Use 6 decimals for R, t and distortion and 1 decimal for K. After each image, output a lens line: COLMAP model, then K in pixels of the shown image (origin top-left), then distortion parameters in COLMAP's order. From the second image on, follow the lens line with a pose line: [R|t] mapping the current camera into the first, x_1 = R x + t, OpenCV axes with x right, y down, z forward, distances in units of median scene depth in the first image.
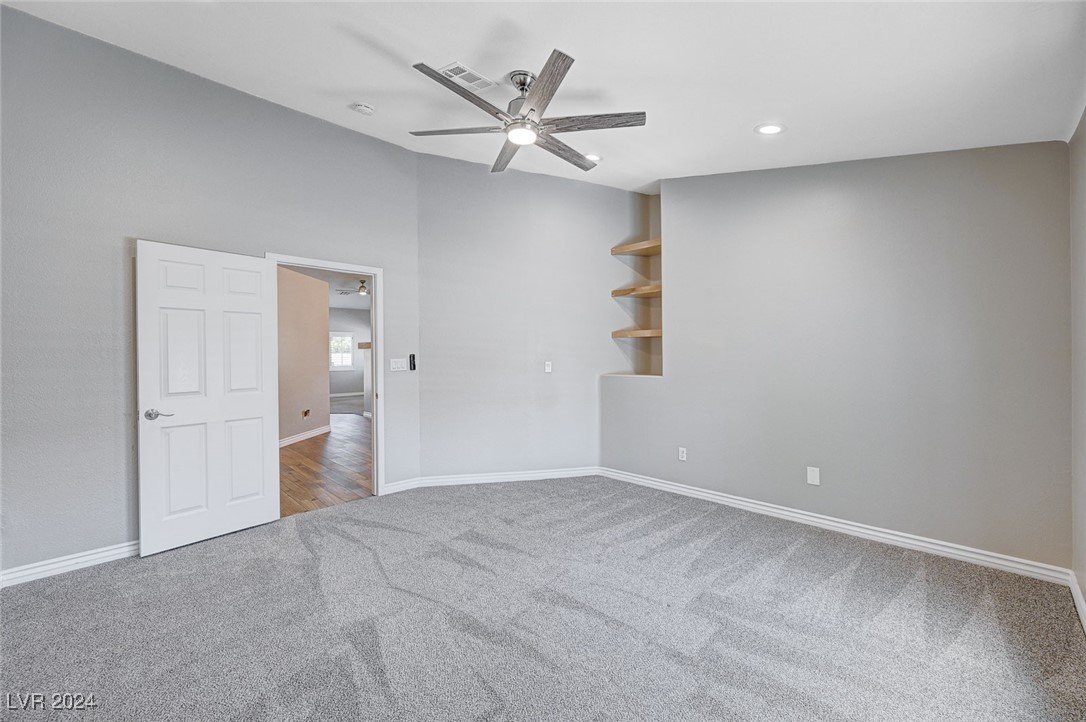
lens RADIAL K [[429.4, 0, 547.0], [0, 429.4, 359.3], [0, 0, 1]] dist [-0.000236, 0.000049]
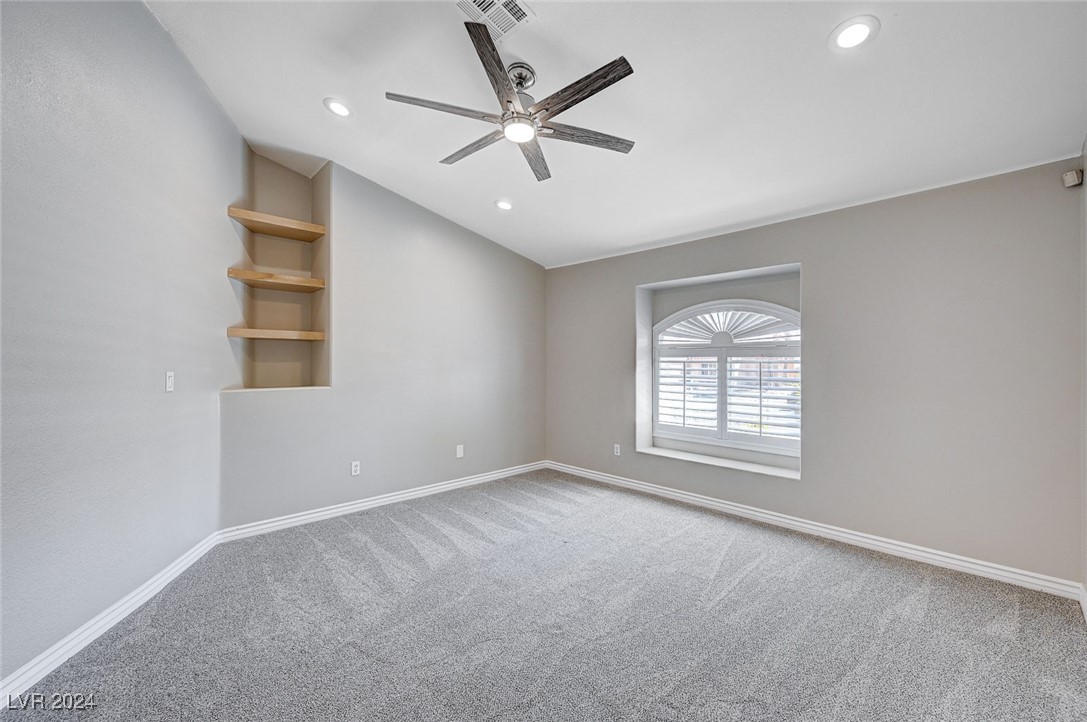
lens RADIAL K [[468.8, 0, 539.0], [0, 468.8, 360.5], [0, 0, 1]] dist [0.000024, 0.000010]
pose [[0.016697, -0.006428, 0.999840, -0.757882], [-0.001045, 0.999979, 0.006446, -0.023813], [-0.999860, -0.001152, 0.016690, 0.632120]]
